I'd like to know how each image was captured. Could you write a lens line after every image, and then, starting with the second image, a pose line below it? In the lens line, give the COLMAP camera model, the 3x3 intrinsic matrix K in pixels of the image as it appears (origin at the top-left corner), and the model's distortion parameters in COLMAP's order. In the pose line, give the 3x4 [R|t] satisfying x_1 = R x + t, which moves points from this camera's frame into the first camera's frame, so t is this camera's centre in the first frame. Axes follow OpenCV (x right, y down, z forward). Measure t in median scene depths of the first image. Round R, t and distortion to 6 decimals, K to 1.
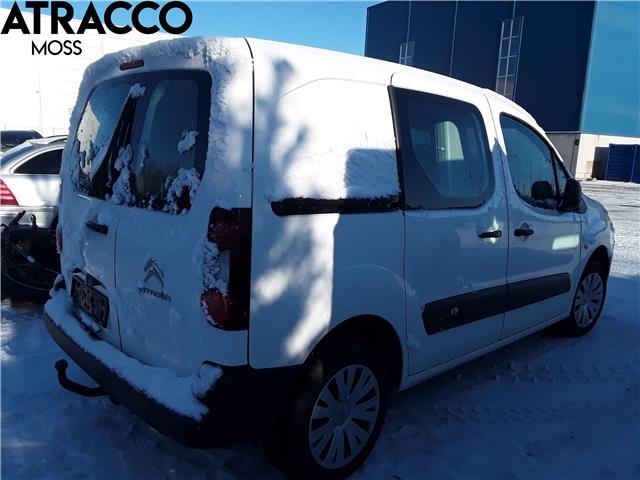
lens RADIAL K [[513.4, 0, 314.6], [0, 513.4, 244.2], [0, 0, 1]] dist [0.054295, -0.010553]
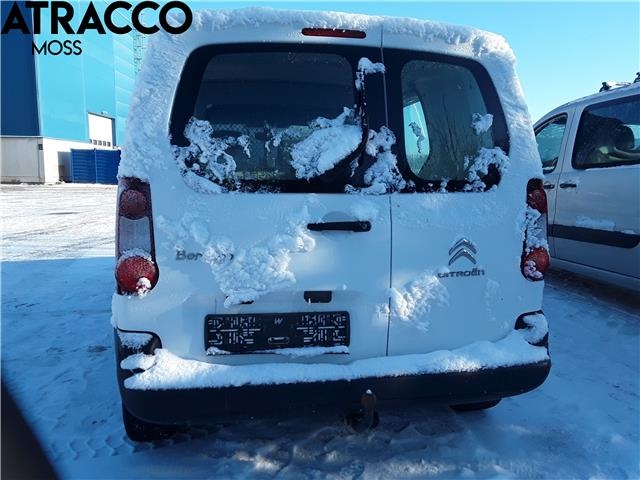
lens RADIAL K [[513.4, 0, 314.1], [0, 513.4, 234.5], [0, 0, 1]] dist [0.054295, -0.010553]
pose [[0.547067, -0.142708, 0.824835, -1.324153], [0.166084, 0.984276, 0.060139, -0.090872], [-0.820447, 0.104092, 0.562166, 0.684605]]
